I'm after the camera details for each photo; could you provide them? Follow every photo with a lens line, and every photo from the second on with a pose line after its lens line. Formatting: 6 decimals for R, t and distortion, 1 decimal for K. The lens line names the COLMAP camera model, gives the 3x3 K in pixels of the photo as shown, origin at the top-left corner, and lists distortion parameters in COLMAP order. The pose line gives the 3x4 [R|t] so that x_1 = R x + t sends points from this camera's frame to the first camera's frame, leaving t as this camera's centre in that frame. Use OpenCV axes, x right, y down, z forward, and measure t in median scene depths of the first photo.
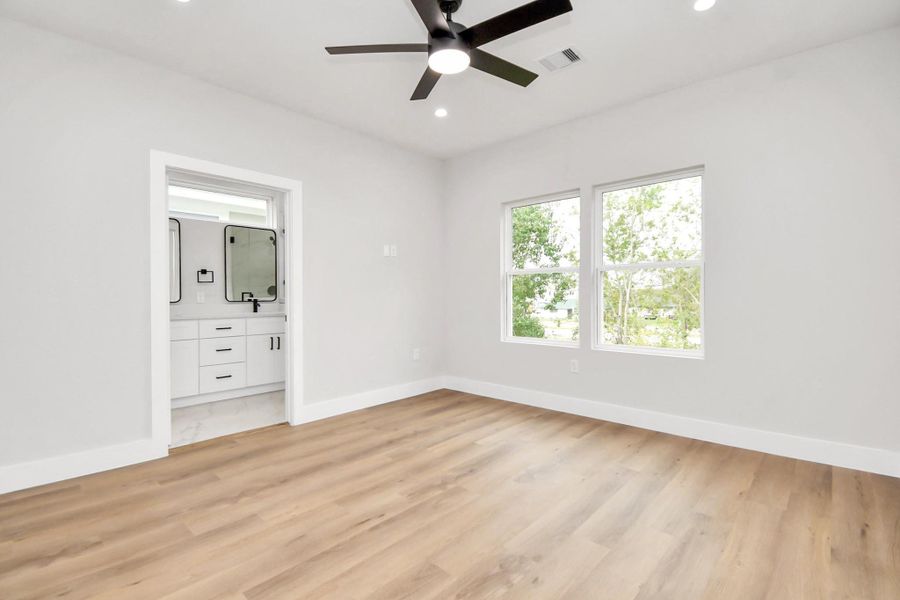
lens RADIAL K [[425.5, 0, 443.2], [0, 425.5, 300.7], [0, 0, 1]] dist [0.009634, -0.013608]
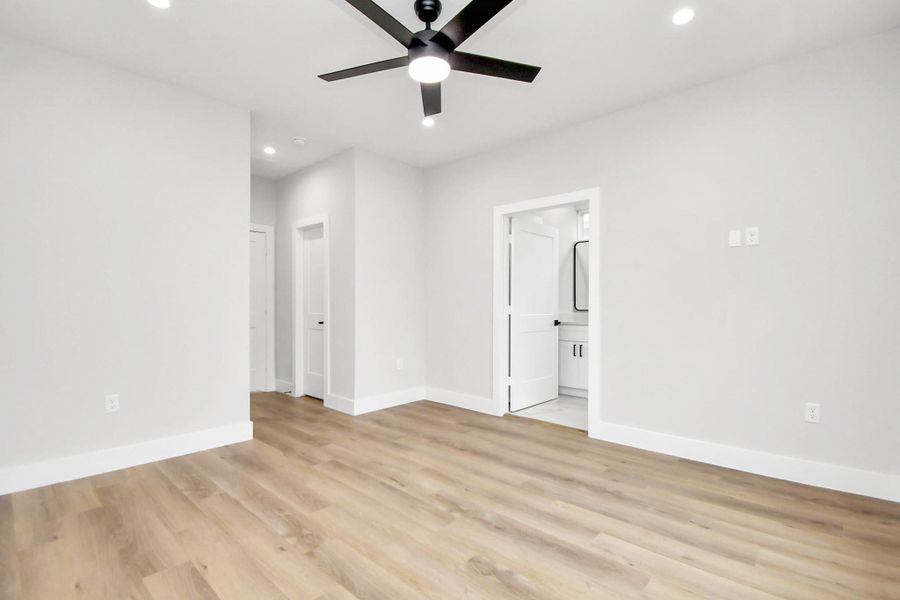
lens RADIAL K [[425.5, 0, 443.2], [0, 425.5, 300.7], [0, 0, 1]] dist [0.009634, -0.013608]
pose [[-0.018855, -0.001840, -0.999821, 0.835131], [-0.013033, 0.999914, -0.001594, -0.021183], [0.999737, 0.013001, -0.018878, 0.876595]]
